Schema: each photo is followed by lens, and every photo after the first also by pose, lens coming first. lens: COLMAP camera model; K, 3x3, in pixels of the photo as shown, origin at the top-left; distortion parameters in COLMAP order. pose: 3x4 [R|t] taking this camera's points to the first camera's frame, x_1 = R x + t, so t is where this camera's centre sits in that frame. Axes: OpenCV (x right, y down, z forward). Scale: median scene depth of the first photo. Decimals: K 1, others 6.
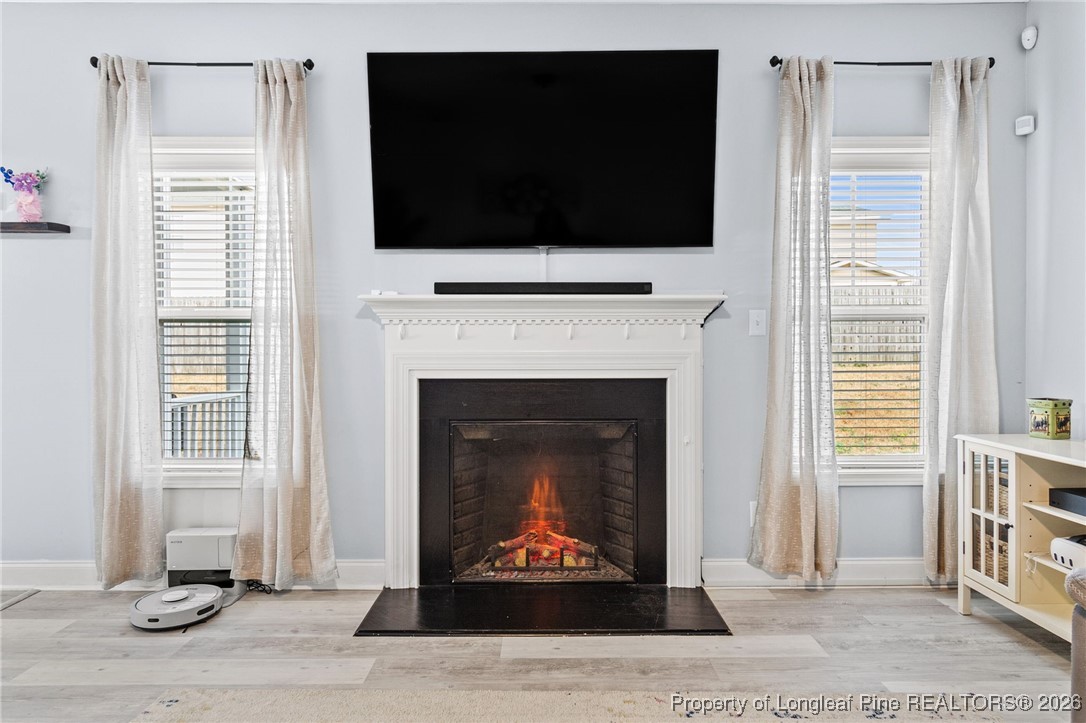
lens RADIAL K [[658.4, 0, 542.9], [0, 658.4, 344.7], [0, 0, 1]] dist [0.005715, 0.001262]
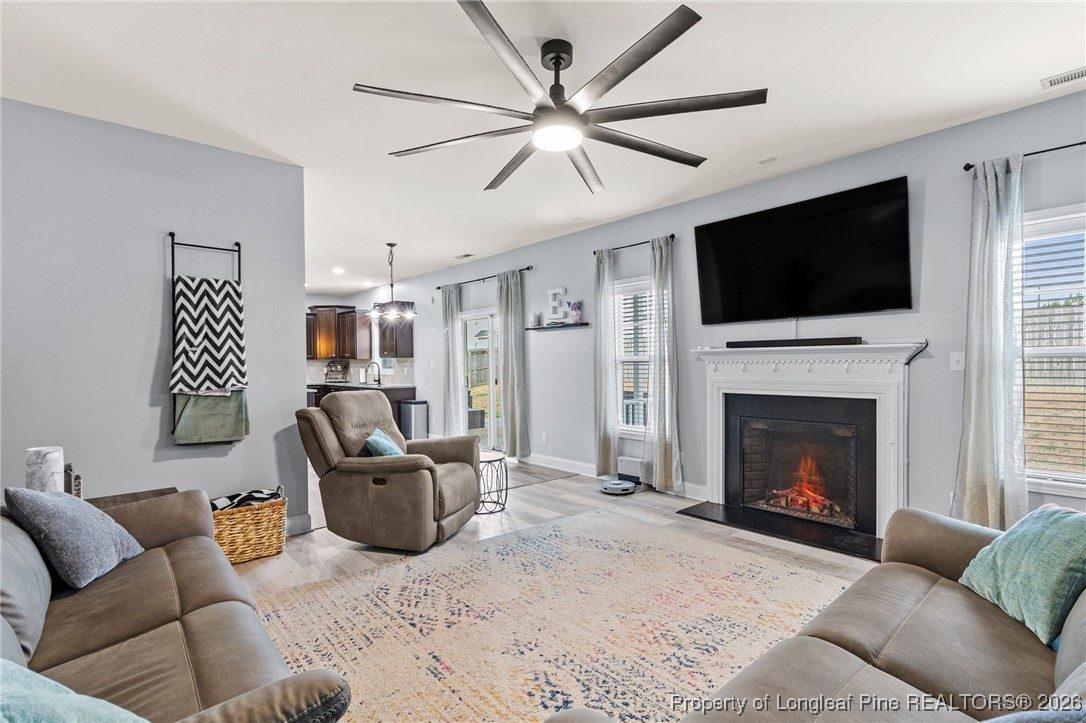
lens RADIAL K [[505.6, 0, 543.0], [0, 505.6, 361.5], [0, 0, 1]] dist [-0.000437, -0.000200]
pose [[0.663154, -0.008506, -0.748434, 0.548578], [0.006870, 0.999962, -0.005278, -0.033806], [0.748451, -0.001642, 0.663188, -0.336261]]
